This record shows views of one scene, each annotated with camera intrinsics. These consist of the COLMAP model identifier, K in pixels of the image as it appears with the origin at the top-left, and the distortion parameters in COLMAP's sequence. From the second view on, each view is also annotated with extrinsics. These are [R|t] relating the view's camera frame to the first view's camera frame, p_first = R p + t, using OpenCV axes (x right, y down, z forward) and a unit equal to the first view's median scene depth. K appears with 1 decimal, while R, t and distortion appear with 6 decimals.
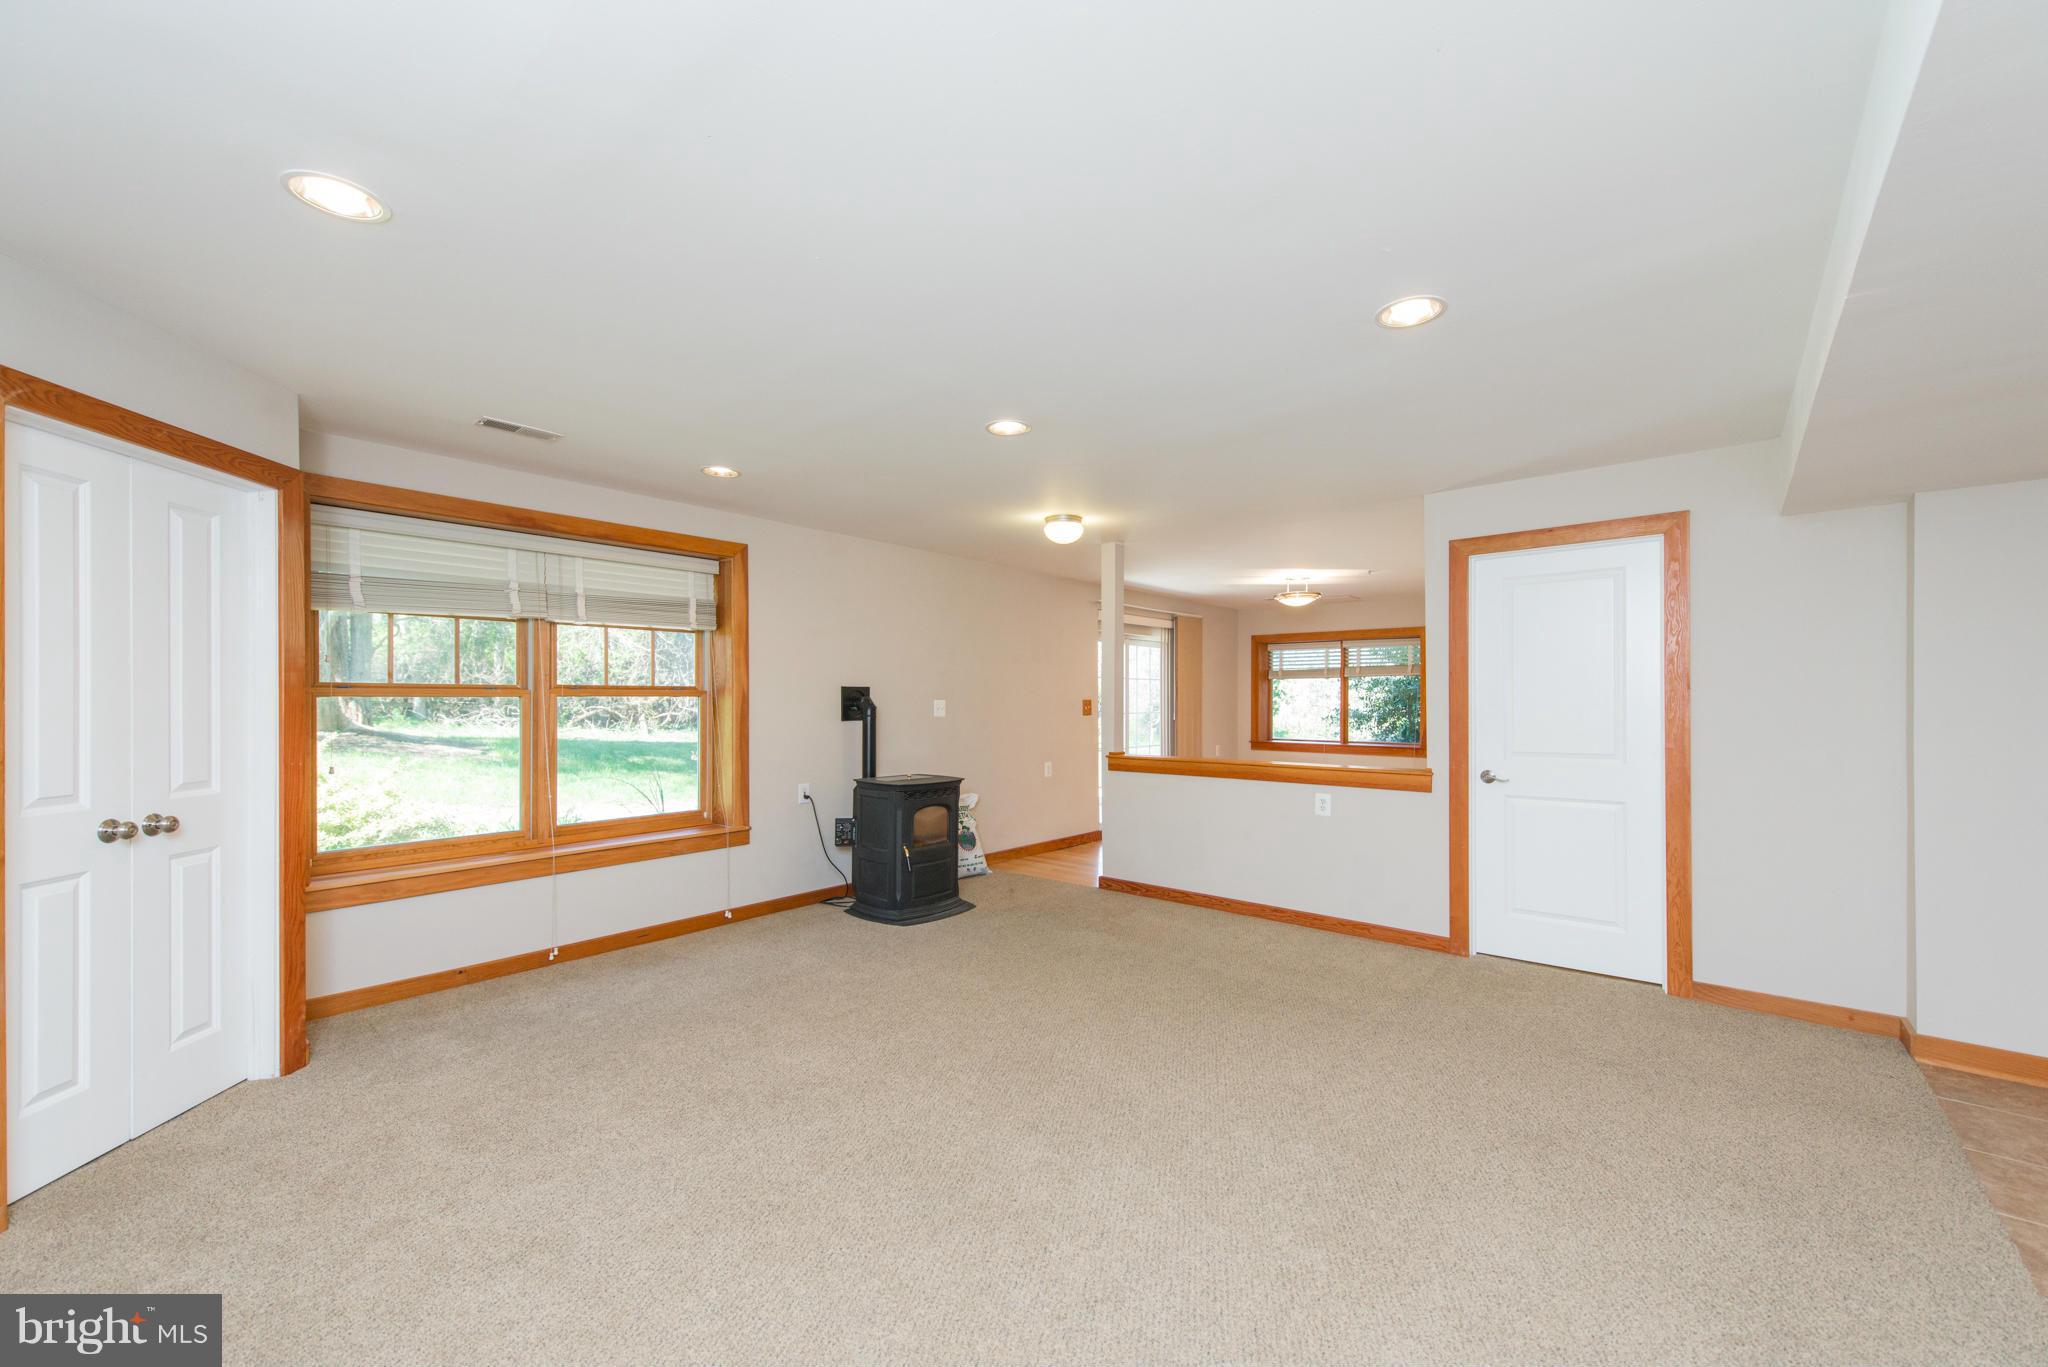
lens RADIAL K [[817.2, 0, 1014.6], [0, 817.2, 695.9], [0, 0, 1]] dist [0.013621, -0.000172]
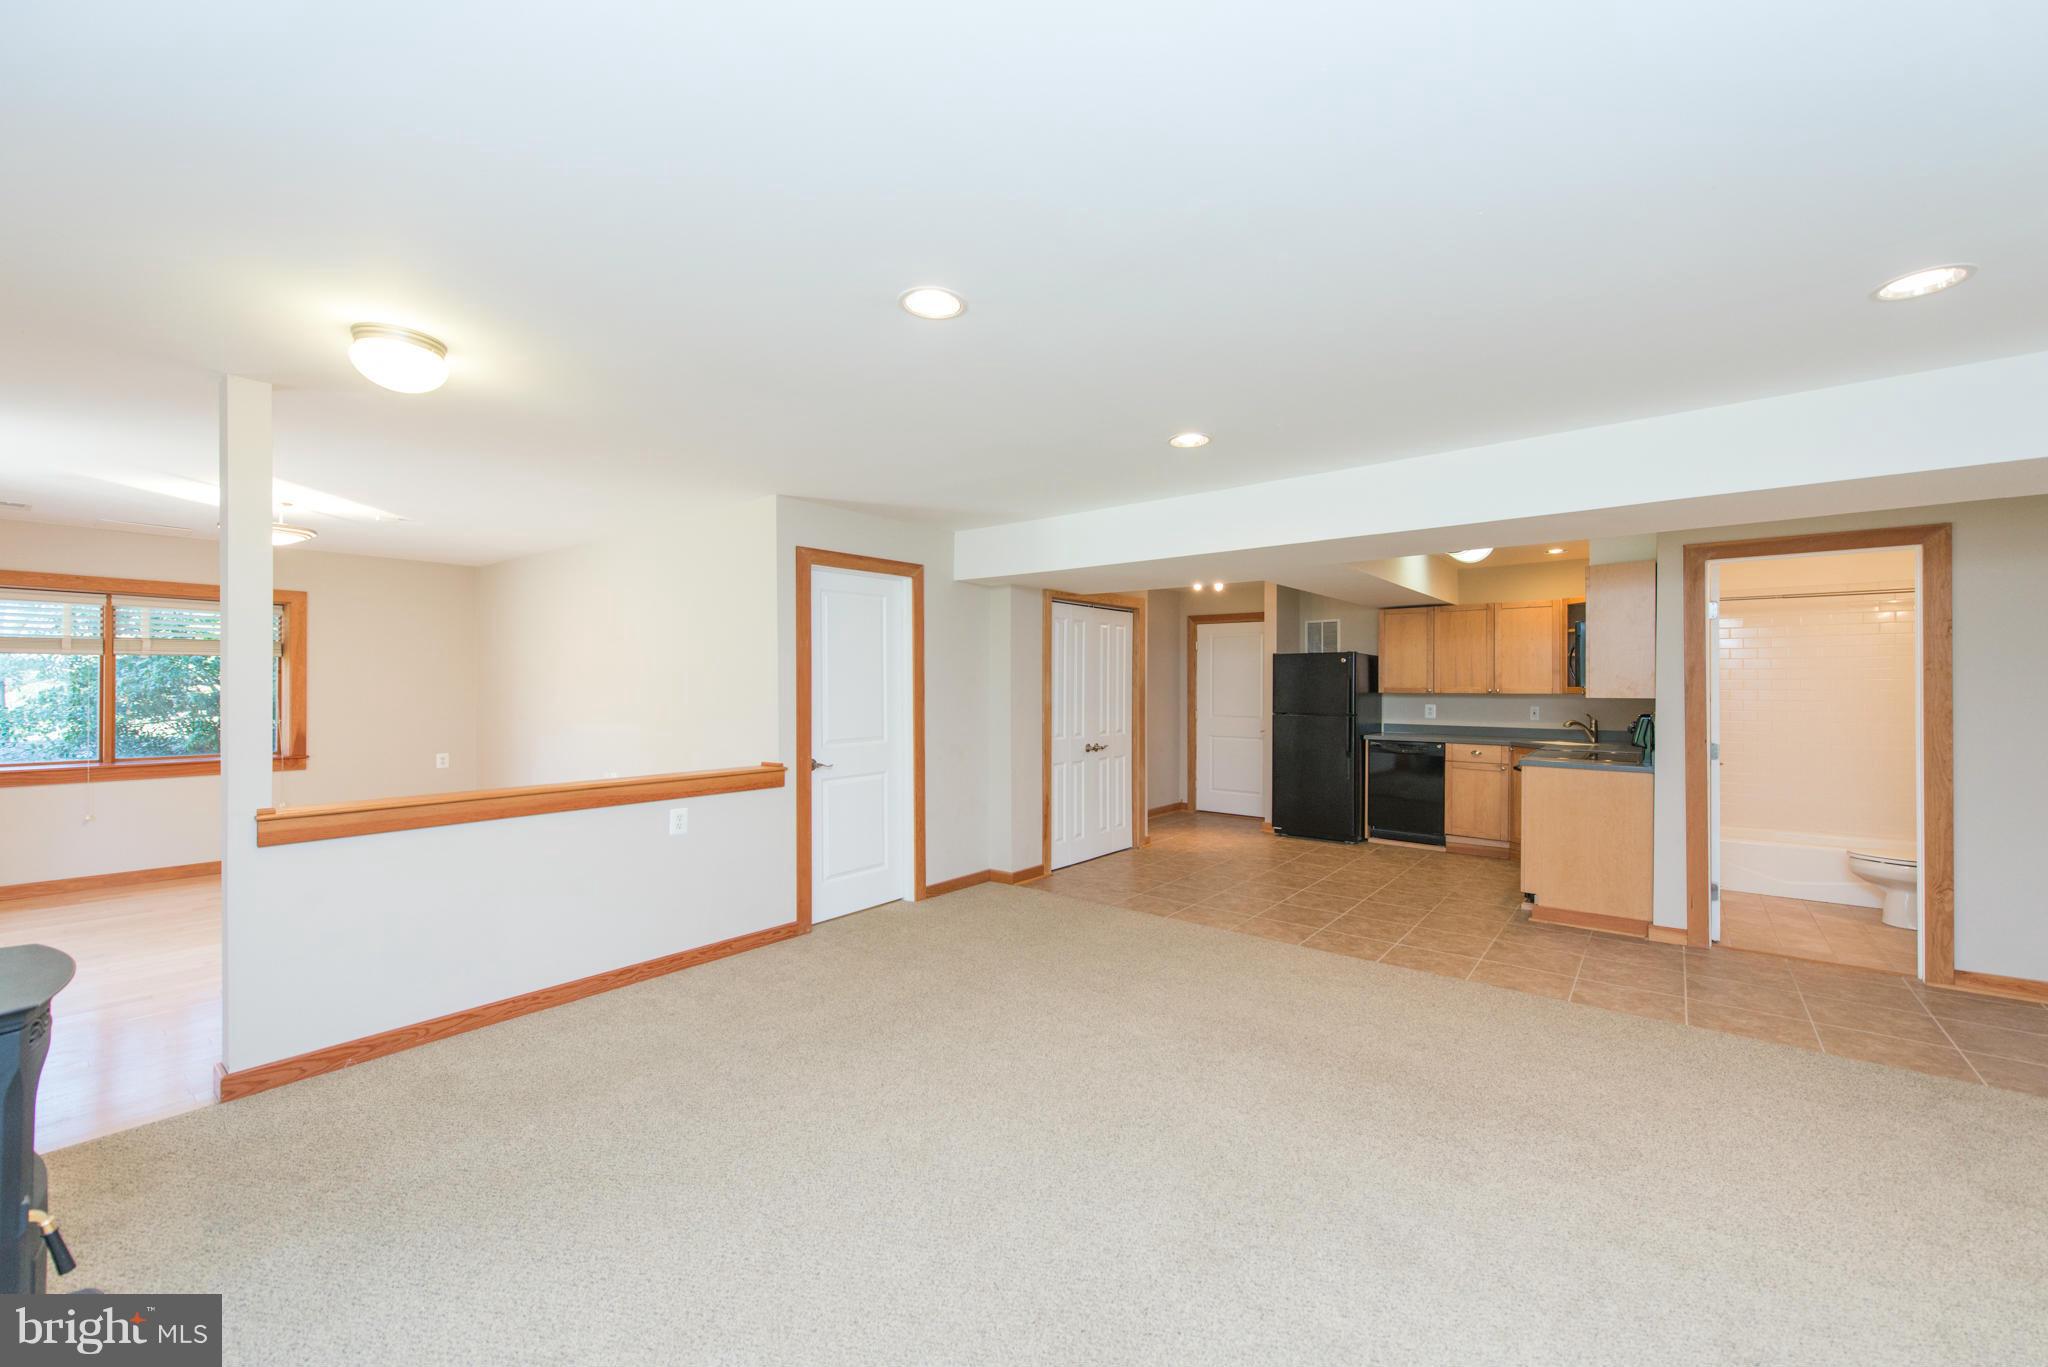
lens RADIAL K [[817.2, 0, 1014.6], [0, 817.2, 695.9], [0, 0, 1]] dist [0.013621, -0.000172]
pose [[-0.056173, -0.014258, 0.998319, -0.532630], [-0.007915, 0.999873, 0.013835, -0.012282], [-0.998390, -0.007124, -0.056279, 0.775253]]
